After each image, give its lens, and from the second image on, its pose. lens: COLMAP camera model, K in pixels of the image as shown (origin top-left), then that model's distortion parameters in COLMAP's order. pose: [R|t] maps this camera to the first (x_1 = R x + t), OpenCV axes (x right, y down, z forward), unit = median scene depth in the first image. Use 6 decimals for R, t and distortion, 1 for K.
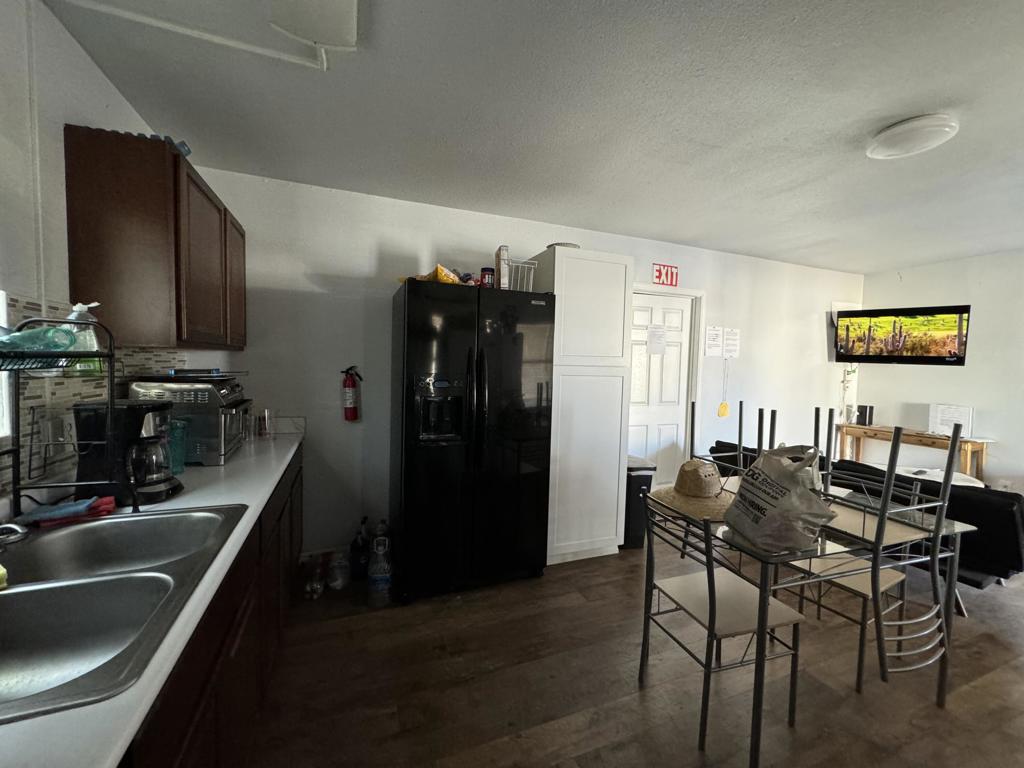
lens RADIAL K [[409.5, 0, 511.3], [0, 409.5, 382.5], [0, 0, 1]] dist [-0.001895, 0.000821]
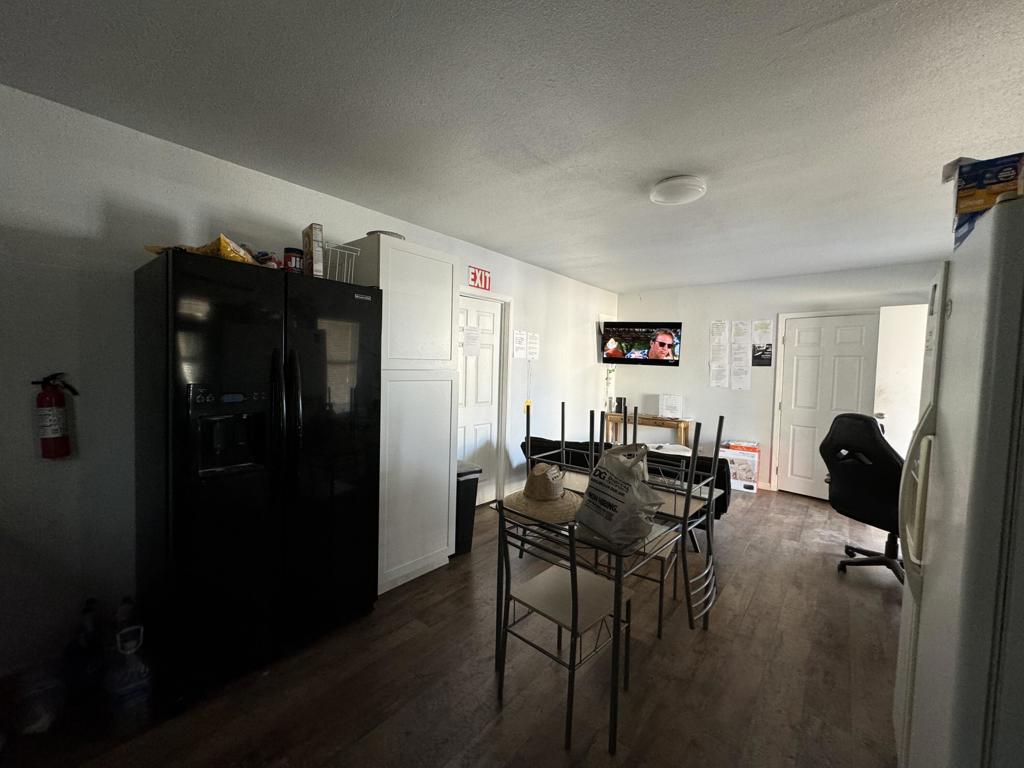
lens RADIAL K [[409.5, 0, 512.1], [0, 409.5, 382.4], [0, 0, 1]] dist [-0.001895, 0.000821]
pose [[0.874837, -0.022338, 0.483903, -0.074801], [0.019152, 0.999750, 0.011526, -0.019546], [-0.484039, -0.000816, 0.875046, 0.094571]]
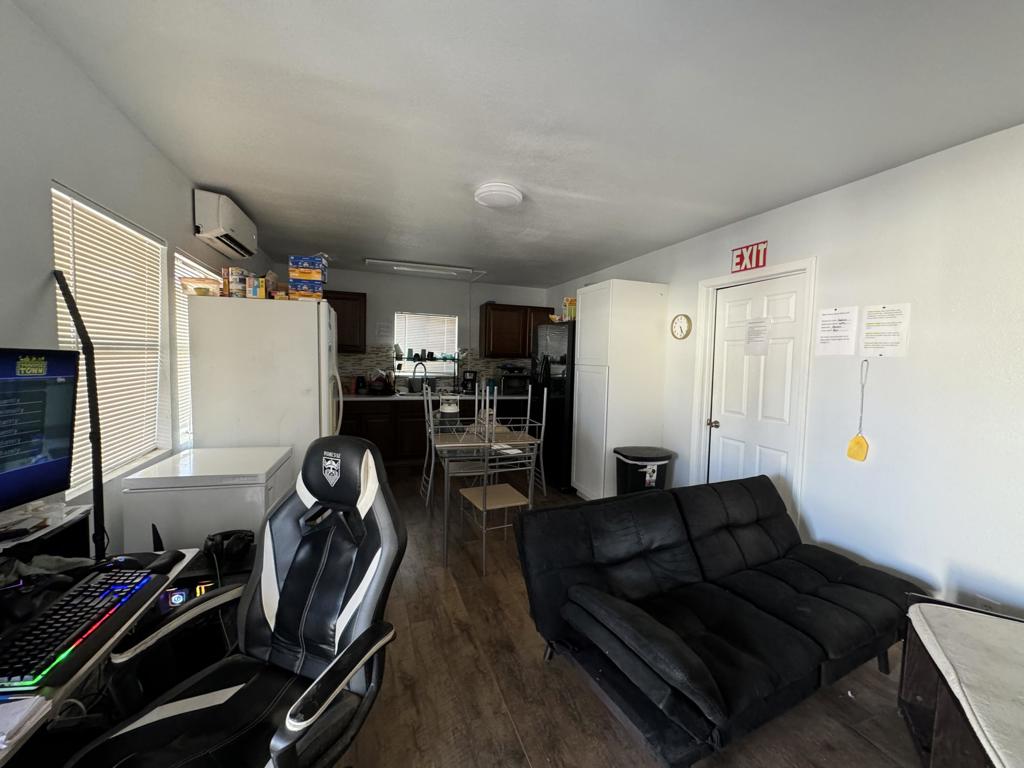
lens RADIAL K [[409.5, 0, 514.6], [0, 409.5, 378.7], [0, 0, 1]] dist [-0.001895, 0.000821]
pose [[-0.033618, 0.034187, -0.998850, 1.711706], [-0.073481, 0.996625, 0.036584, -0.024407], [0.996730, 0.074627, -0.030992, 0.813525]]
